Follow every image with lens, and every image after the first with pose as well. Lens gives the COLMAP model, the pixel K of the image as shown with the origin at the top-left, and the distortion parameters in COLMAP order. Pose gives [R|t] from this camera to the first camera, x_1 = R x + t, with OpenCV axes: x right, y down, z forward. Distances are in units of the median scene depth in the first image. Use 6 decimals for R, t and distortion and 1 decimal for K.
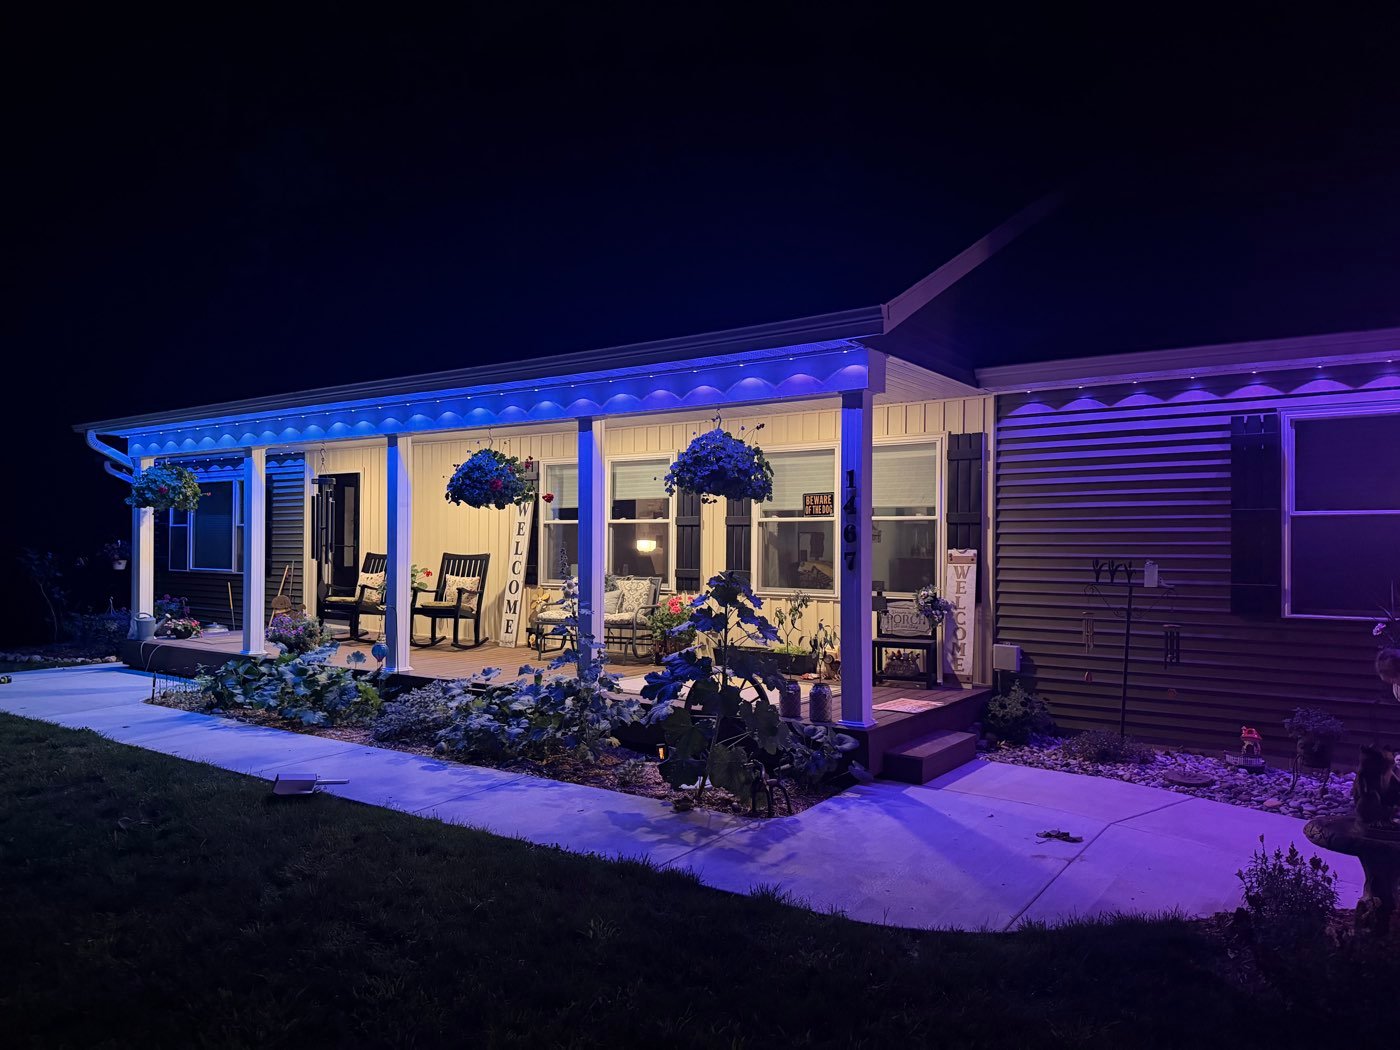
lens RADIAL K [[985.6, 0, 700.0], [0, 985.6, 525.0], [0, 0, 1]] dist [0.096181, -0.115126]
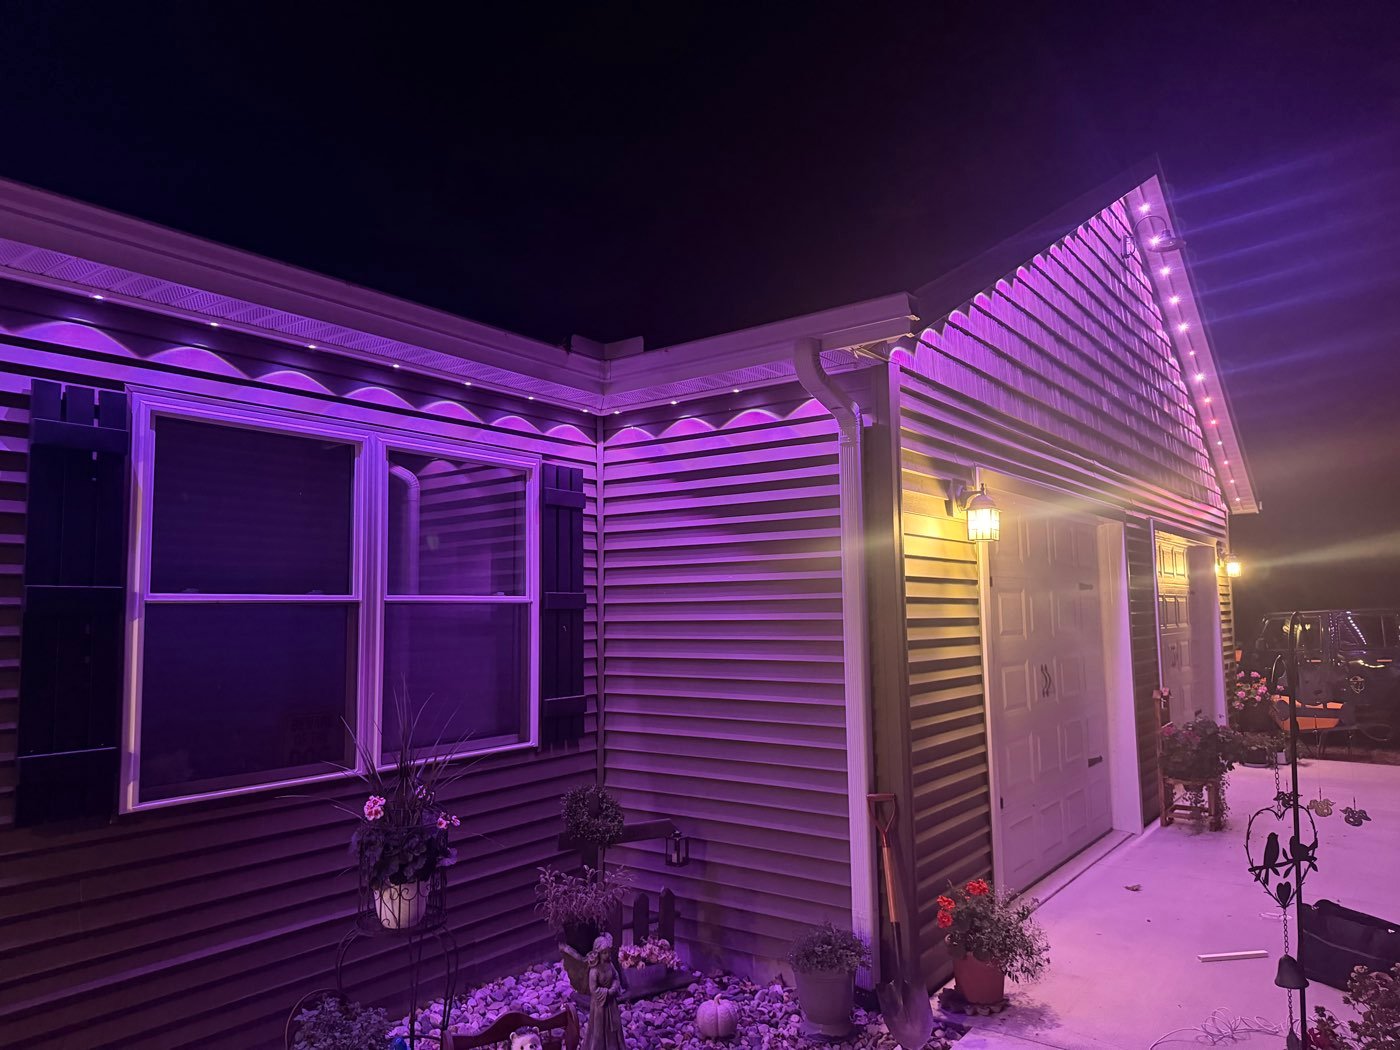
lens RADIAL K [[985.6, 0, 700.0], [0, 985.6, 525.0], [0, 0, 1]] dist [0.096181, -0.115126]
pose [[0.031027, 0.080540, 0.996268, 0.081956], [-0.005060, 0.996748, -0.080421, -0.007021], [-0.999506, -0.002546, 0.031334, 0.590931]]
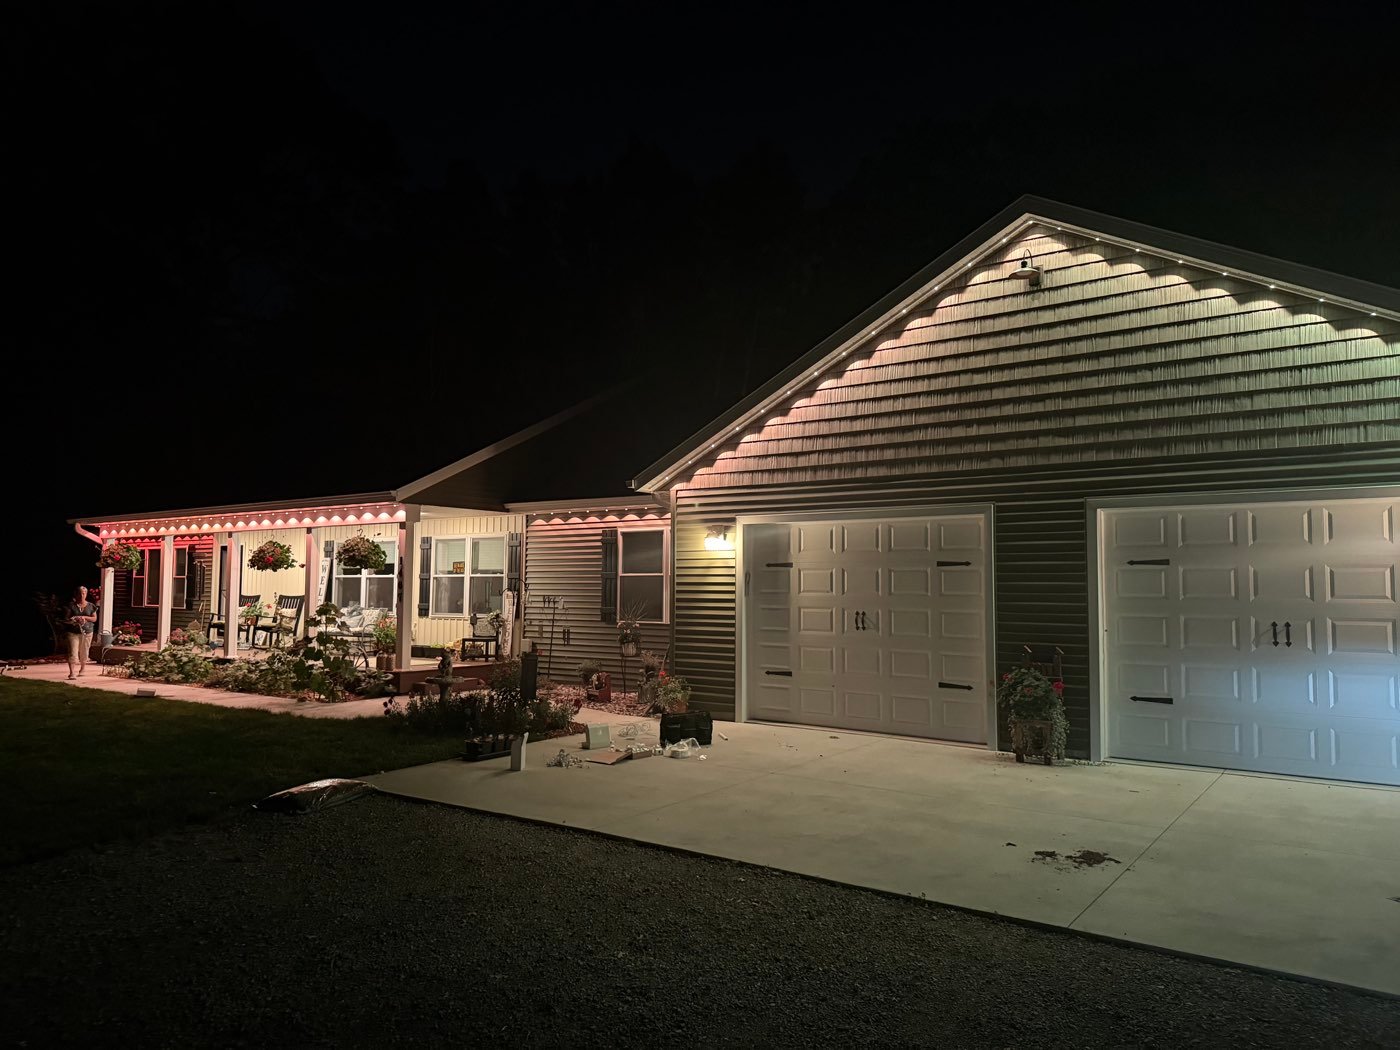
lens RADIAL K [[985.6, 0, 700.0], [0, 985.6, 525.0], [0, 0, 1]] dist [0.096181, -0.115126]
pose [[0.999912, 0.000662, -0.013240, 0.658811], [-0.001289, 0.998873, -0.047440, -0.015011], [0.013193, 0.047453, 0.998786, -0.961869]]
